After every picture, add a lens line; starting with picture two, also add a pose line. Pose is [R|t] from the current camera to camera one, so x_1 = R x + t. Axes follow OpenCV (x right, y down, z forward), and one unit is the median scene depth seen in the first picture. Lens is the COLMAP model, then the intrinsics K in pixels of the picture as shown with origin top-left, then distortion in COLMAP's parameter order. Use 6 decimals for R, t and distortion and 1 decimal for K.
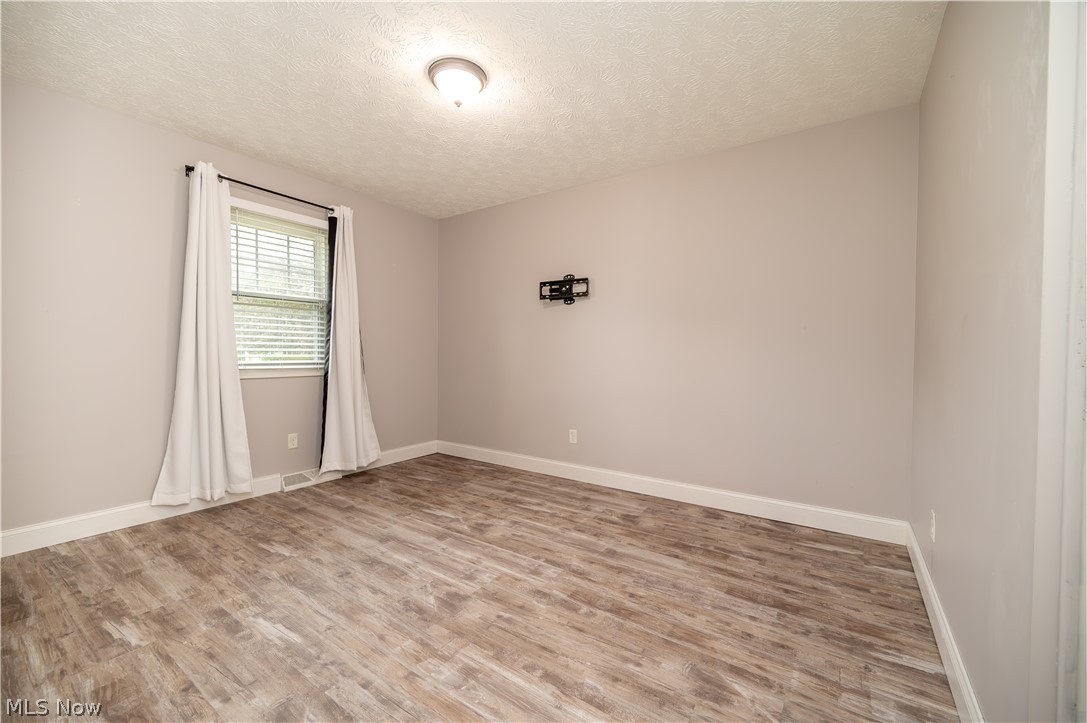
lens RADIAL K [[436.9, 0, 543.5], [0, 436.9, 361.5], [0, 0, 1]] dist [-0.002187, -0.000332]
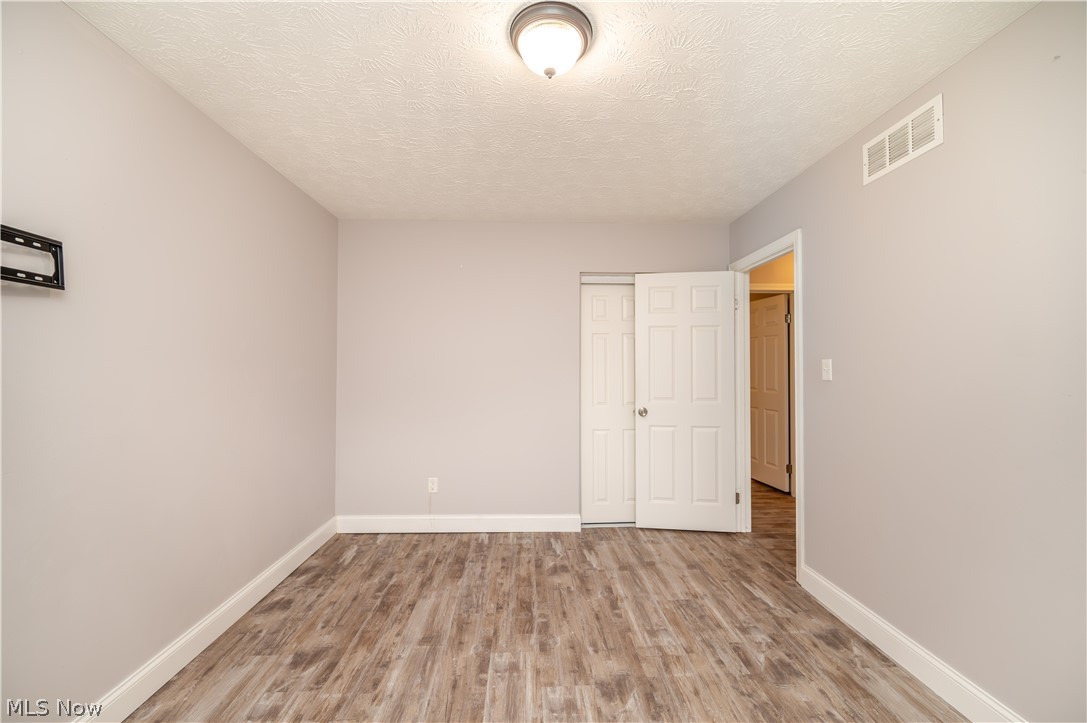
lens RADIAL K [[436.9, 0, 543.5], [0, 436.9, 361.5], [0, 0, 1]] dist [-0.002187, -0.000332]
pose [[-0.610208, 0.002143, 0.792238, -0.648830], [0.010351, 0.999933, 0.005267, -0.119733], [-0.792173, 0.011414, -0.610190, 1.272277]]
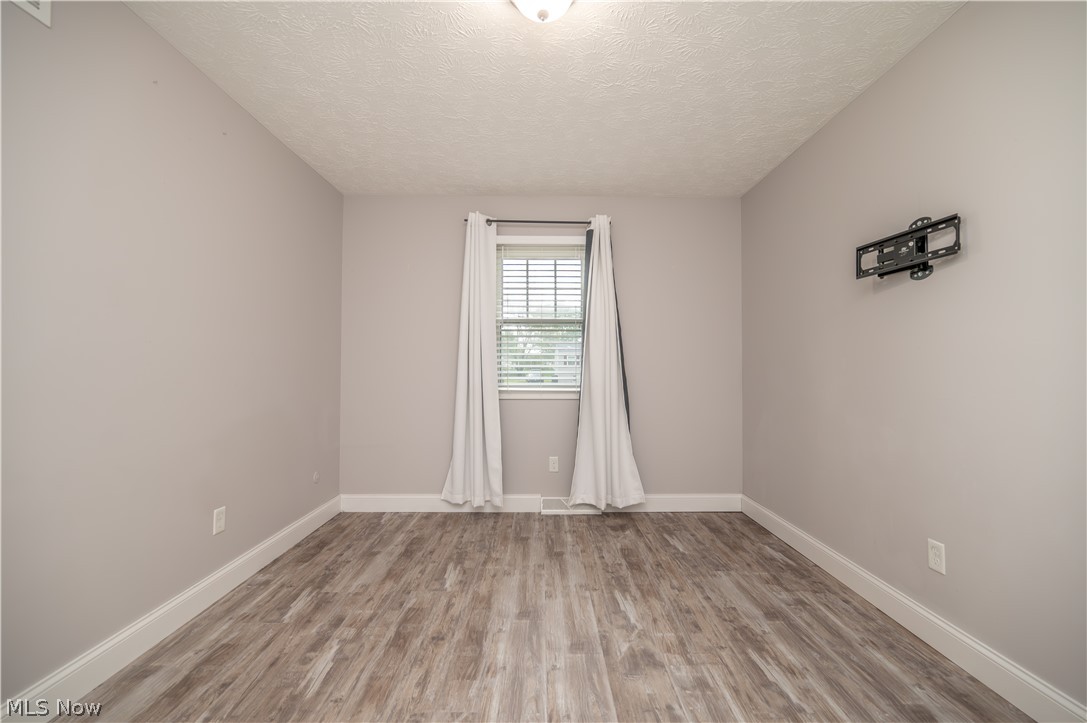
lens RADIAL K [[436.9, 0, 543.5], [0, 436.9, 361.5], [0, 0, 1]] dist [-0.002187, -0.000332]
pose [[0.573896, -0.020127, -0.818681, 0.313477], [-0.014121, 0.999306, -0.034466, -0.022807], [0.818807, 0.031340, 0.573213, 0.556618]]
